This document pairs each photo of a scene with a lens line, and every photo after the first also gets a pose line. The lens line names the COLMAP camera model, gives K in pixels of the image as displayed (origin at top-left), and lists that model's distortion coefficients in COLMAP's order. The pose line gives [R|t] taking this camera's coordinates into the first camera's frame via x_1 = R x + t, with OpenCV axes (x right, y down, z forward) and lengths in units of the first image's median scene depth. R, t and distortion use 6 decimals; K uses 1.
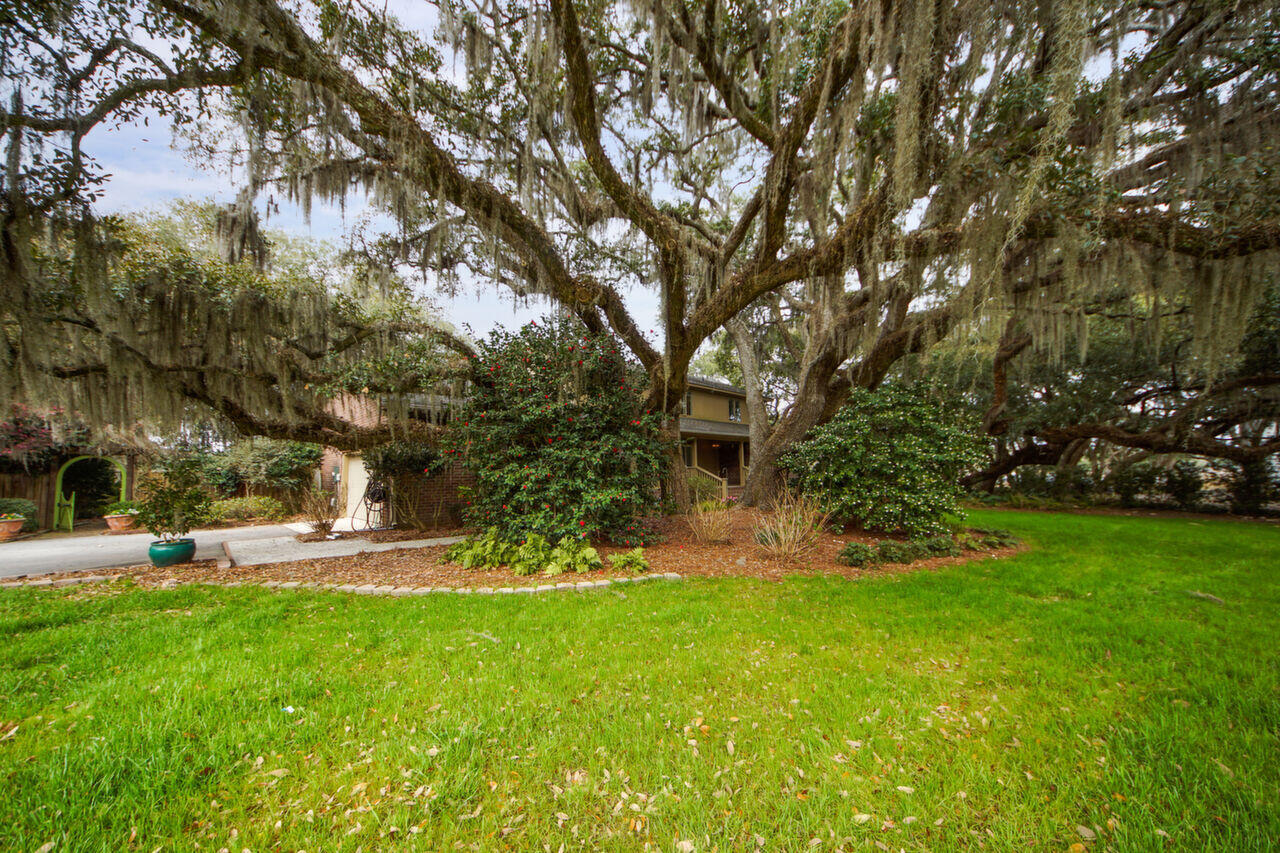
lens RADIAL K [[465.1, 0, 640.0], [0, 465.1, 426.5], [0, 0, 1]] dist [0.000378, 0.000017]
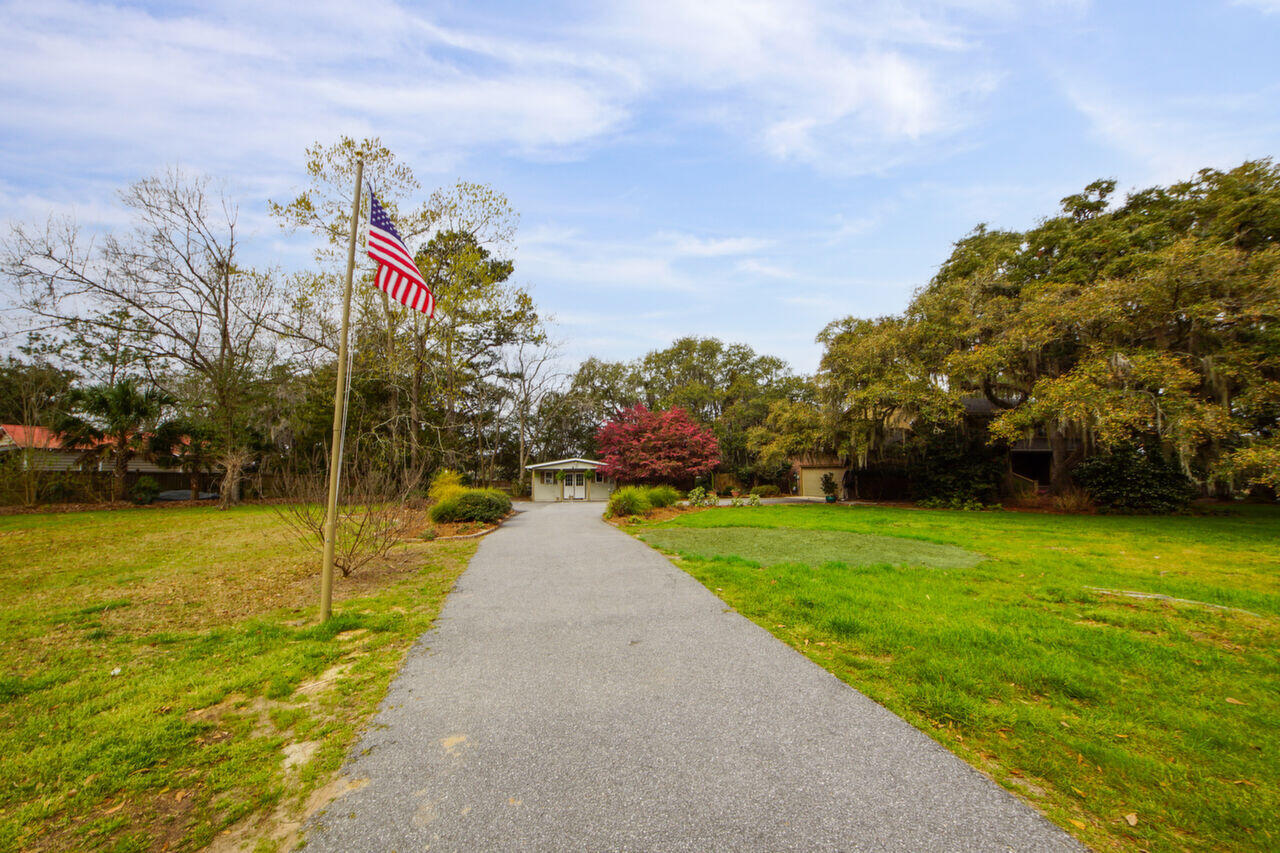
lens RADIAL K [[465.1, 0, 640.0], [0, 465.1, 426.5], [0, 0, 1]] dist [0.000378, 0.000017]
pose [[0.866082, -0.041814, -0.498150, -0.361147], [0.044539, 0.998987, -0.006417, -0.230484], [0.497913, -0.016630, 0.867067, -1.991080]]
